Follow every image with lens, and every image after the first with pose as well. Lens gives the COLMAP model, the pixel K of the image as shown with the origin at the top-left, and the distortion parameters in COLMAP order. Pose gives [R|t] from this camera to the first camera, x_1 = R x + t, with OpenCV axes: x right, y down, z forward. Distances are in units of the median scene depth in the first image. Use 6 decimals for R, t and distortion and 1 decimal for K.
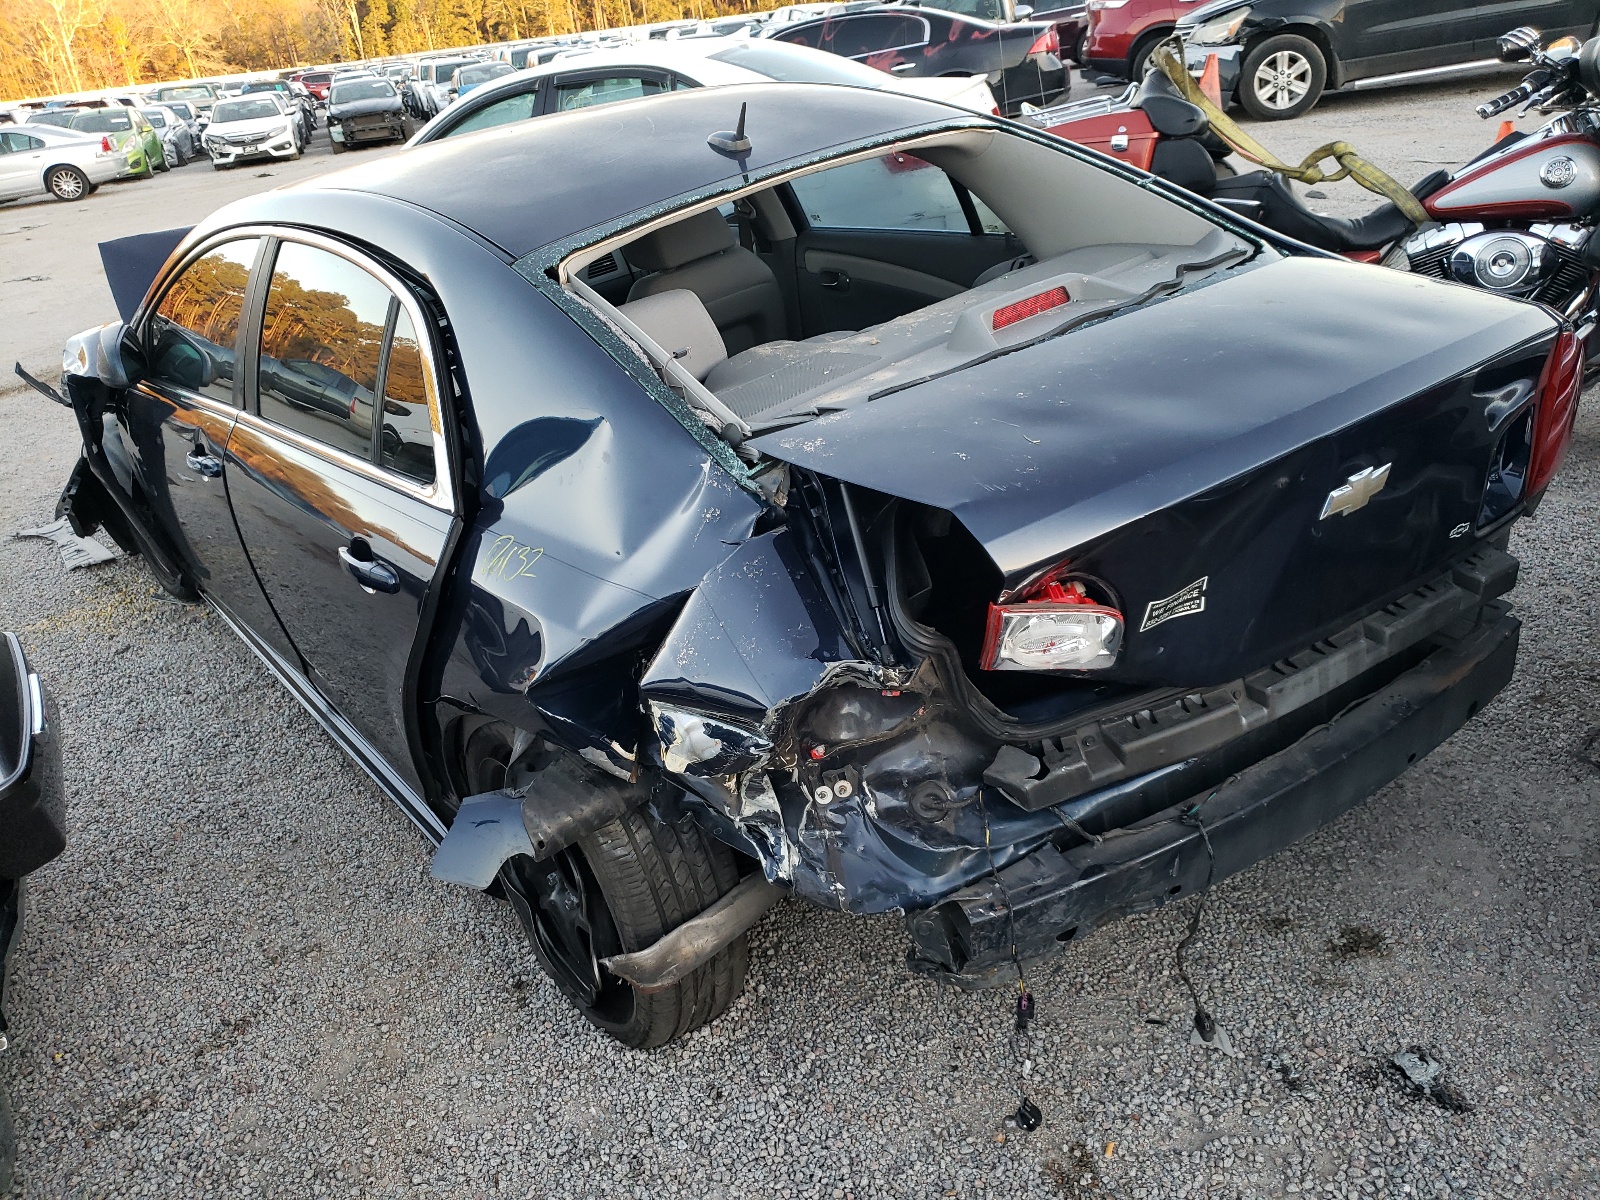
lens RADIAL K [[1203.8, 0, 798.2], [0, 1203.8, 594.5], [0, 0, 1]] dist [0.046102, -0.029889]
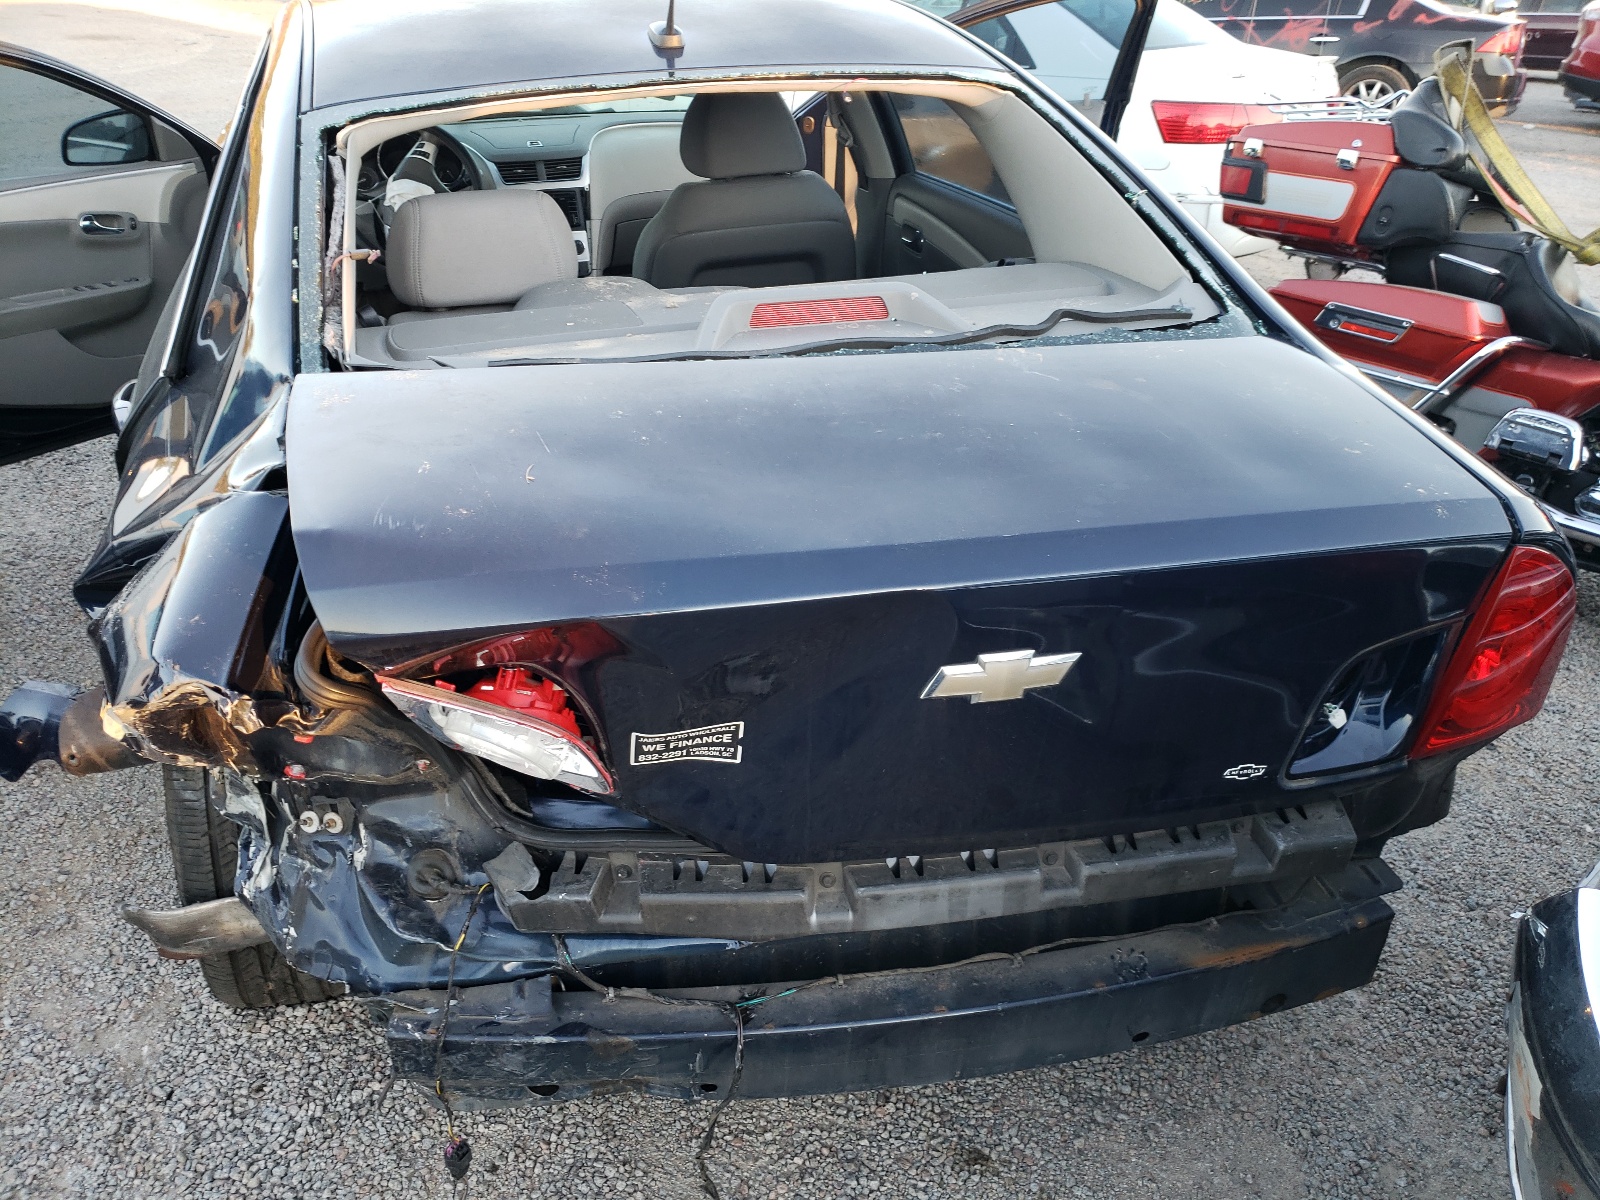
lens RADIAL K [[1203.8, 0, 795.8], [0, 1203.8, 590.2], [0, 0, 1]] dist [0.046102, -0.029889]
pose [[0.926316, 0.300844, -0.226785, 0.417063], [-0.288008, 0.953527, 0.088527, -0.135311], [0.242879, -0.016688, 0.969913, 0.251426]]
